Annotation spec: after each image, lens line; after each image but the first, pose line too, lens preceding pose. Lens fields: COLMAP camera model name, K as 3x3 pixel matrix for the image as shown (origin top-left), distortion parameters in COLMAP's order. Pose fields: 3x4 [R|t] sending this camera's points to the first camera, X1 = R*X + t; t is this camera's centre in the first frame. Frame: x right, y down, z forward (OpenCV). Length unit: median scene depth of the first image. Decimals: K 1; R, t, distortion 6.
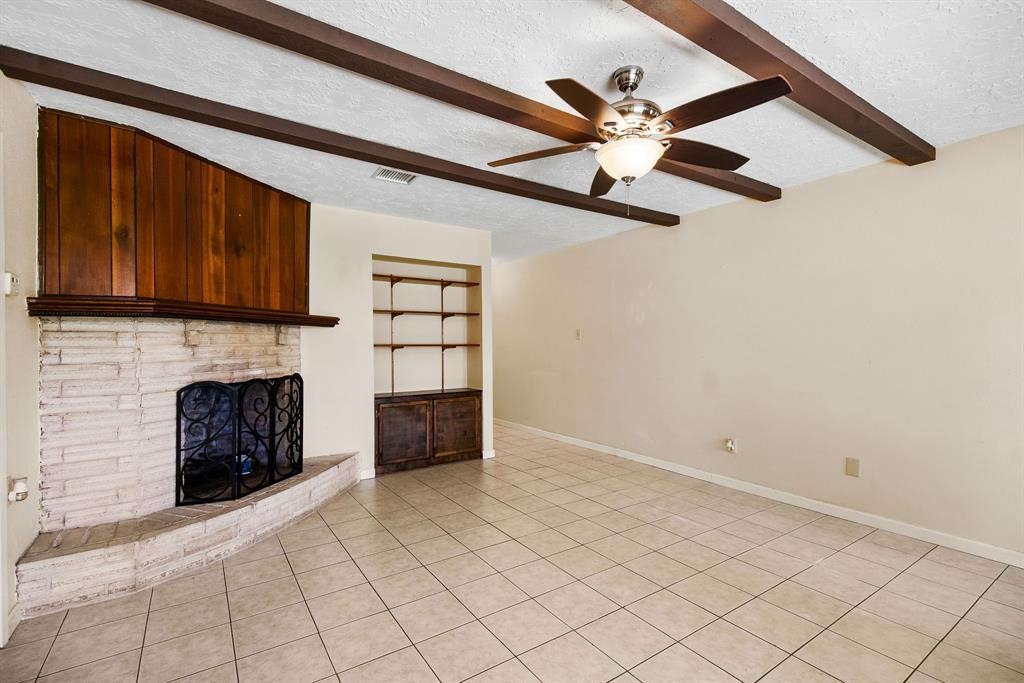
lens RADIAL K [[470.6, 0, 512.6], [0, 470.6, 343.3], [0, 0, 1]] dist [0.016891, -0.013167]
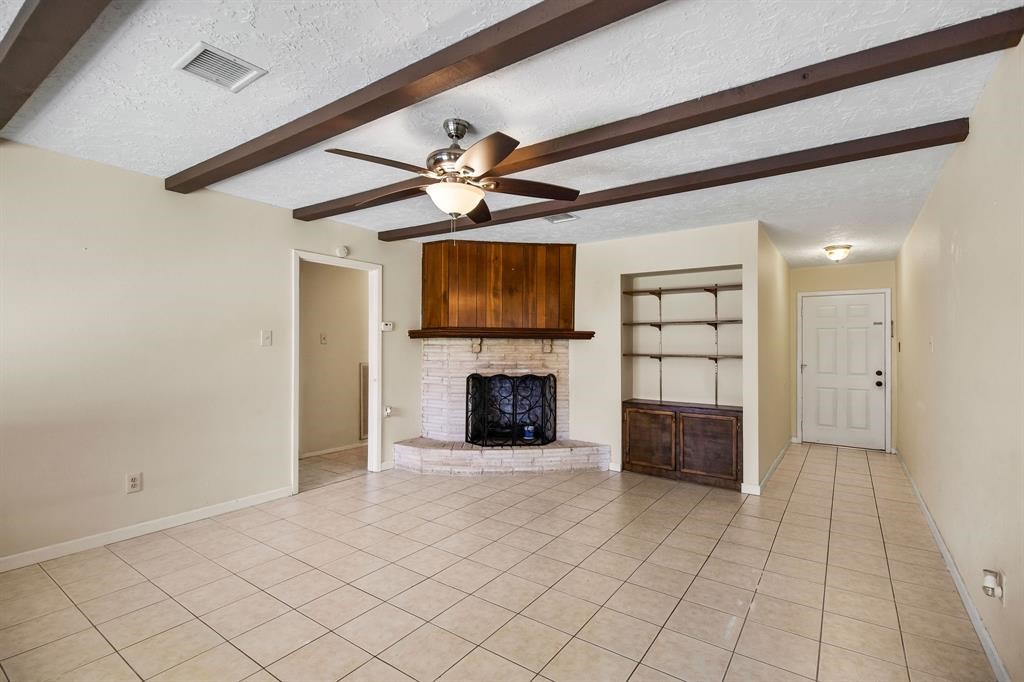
lens RADIAL K [[470.6, 0, 513.2], [0, 470.6, 342.5], [0, 0, 1]] dist [0.016891, -0.013167]
pose [[0.343448, -0.003927, -0.939163, 0.799690], [-0.011995, 0.999891, -0.008567, -0.015241], [0.939095, 0.014207, 0.343364, 0.429549]]
